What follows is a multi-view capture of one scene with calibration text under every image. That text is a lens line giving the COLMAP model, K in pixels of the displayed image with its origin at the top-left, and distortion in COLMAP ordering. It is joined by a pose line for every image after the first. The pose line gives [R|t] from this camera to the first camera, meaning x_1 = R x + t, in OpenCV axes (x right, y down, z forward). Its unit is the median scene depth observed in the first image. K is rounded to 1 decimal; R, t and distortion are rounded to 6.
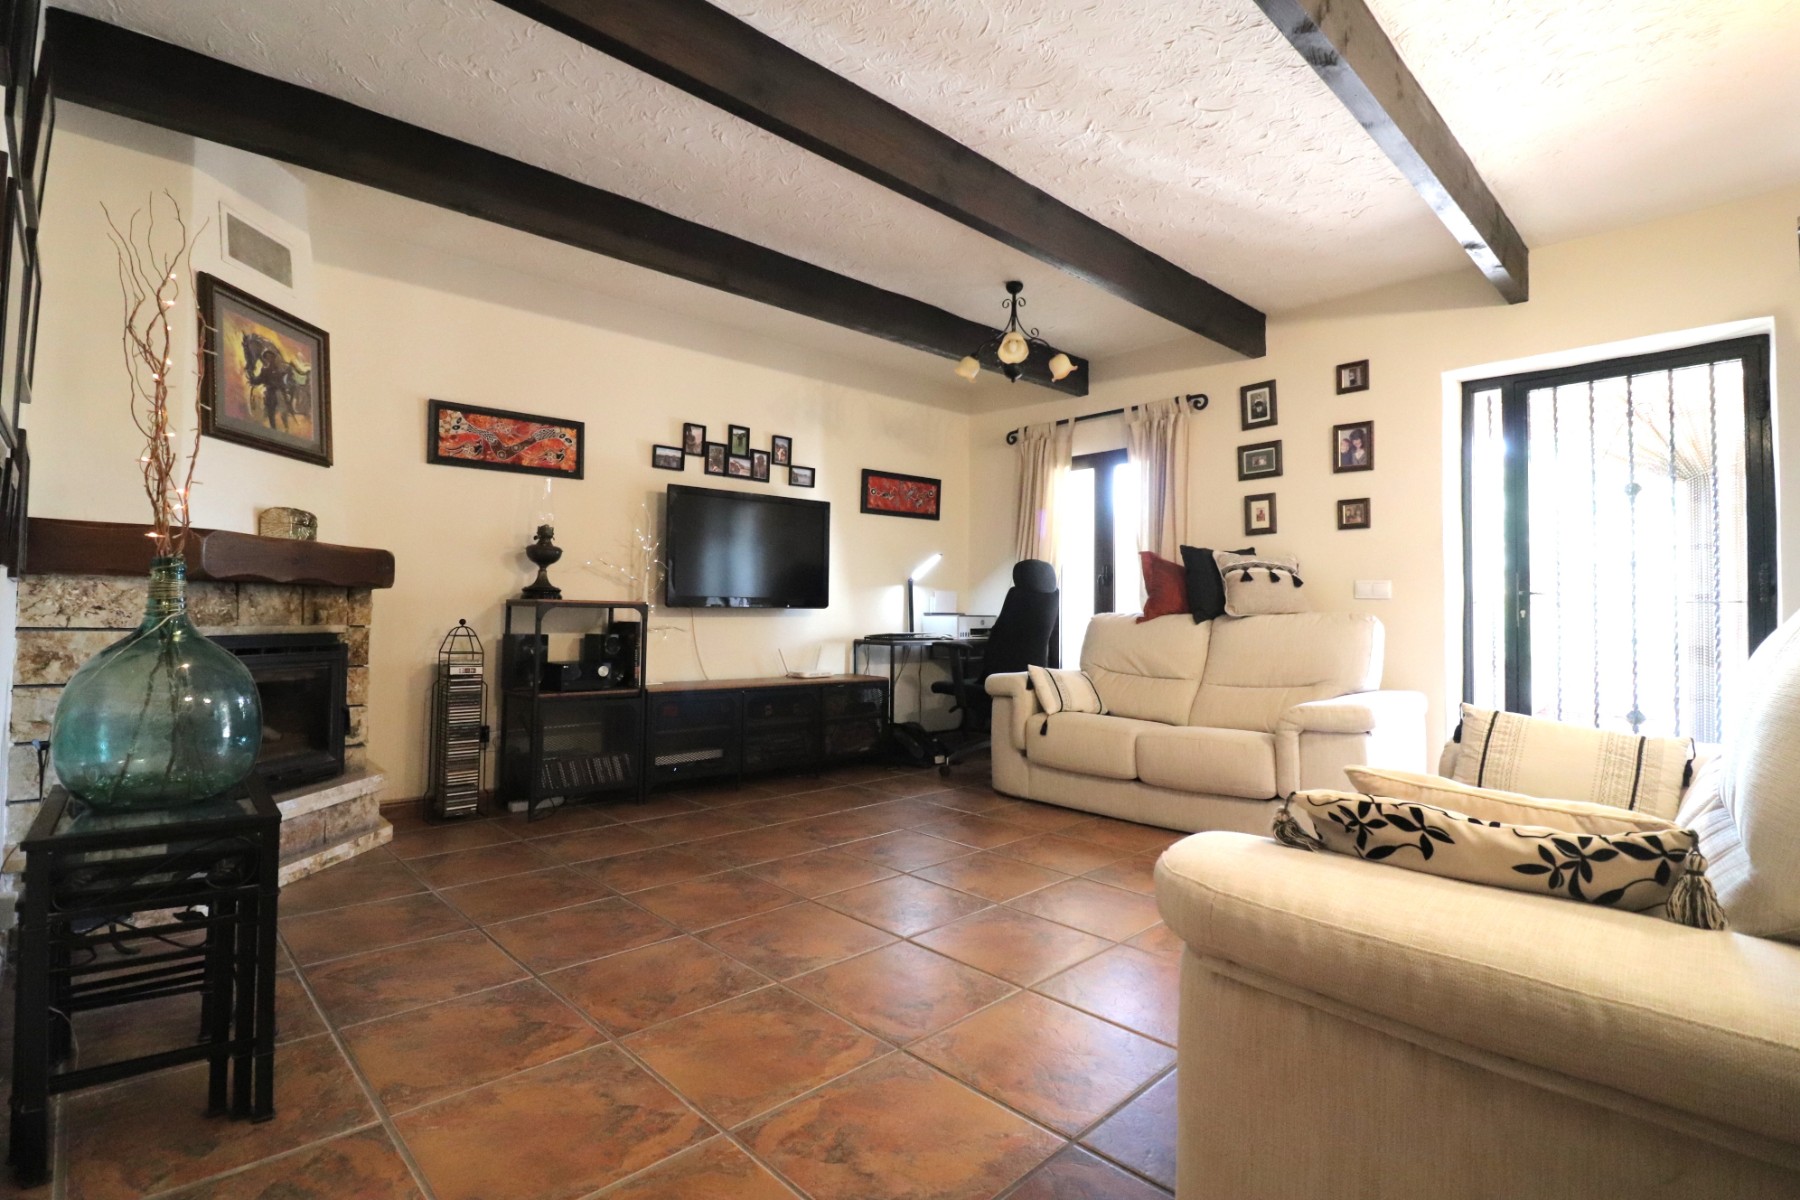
lens RADIAL K [[843.7, 0, 904.5], [0, 843.7, 597.6], [0, 0, 1]] dist [-0.006207, -0.009663]
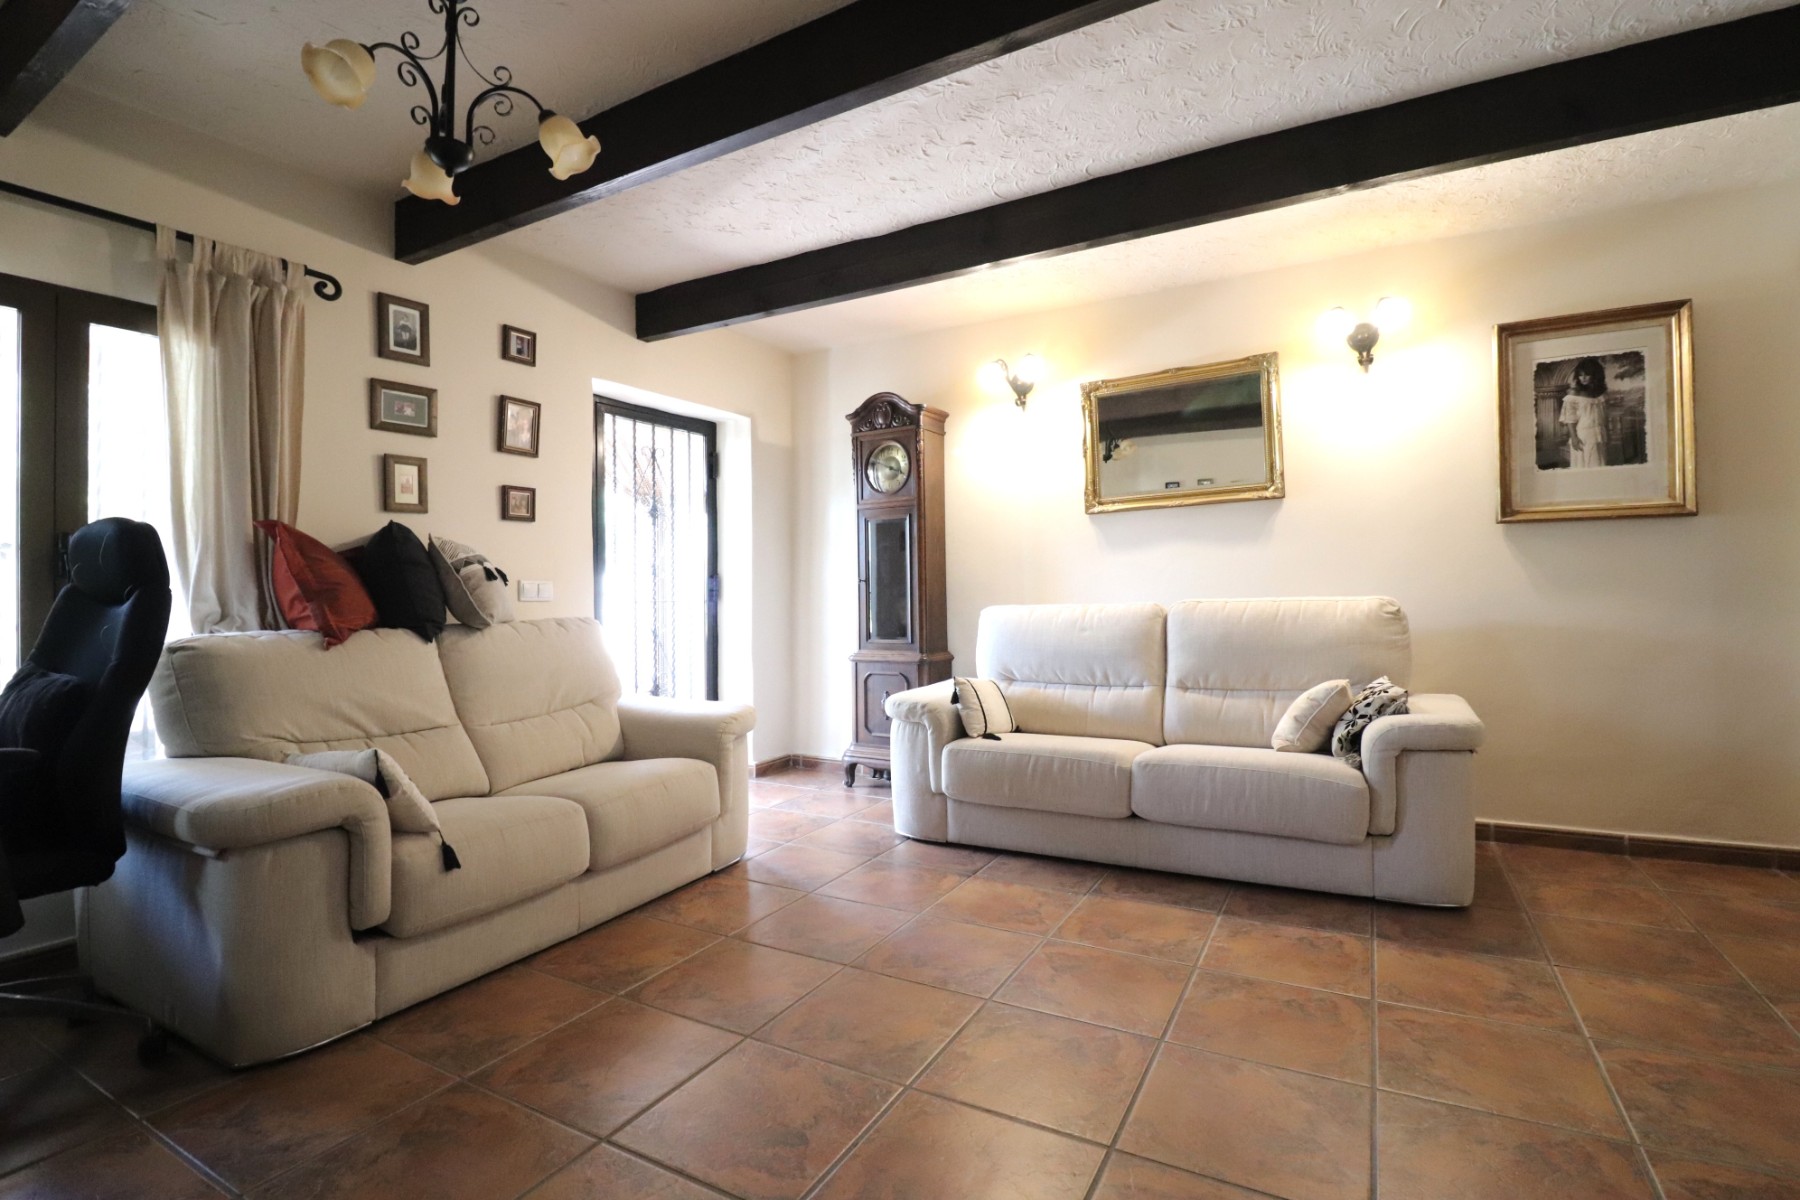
lens RADIAL K [[843.7, 0, 900.7], [0, 843.7, 595.9], [0, 0, 1]] dist [-0.006207, -0.009663]
pose [[-0.284270, -0.011864, 0.958671, -0.515212], [-0.011336, 0.999895, 0.009013, -0.021049], [-0.958677, -0.008305, -0.284375, 1.083555]]
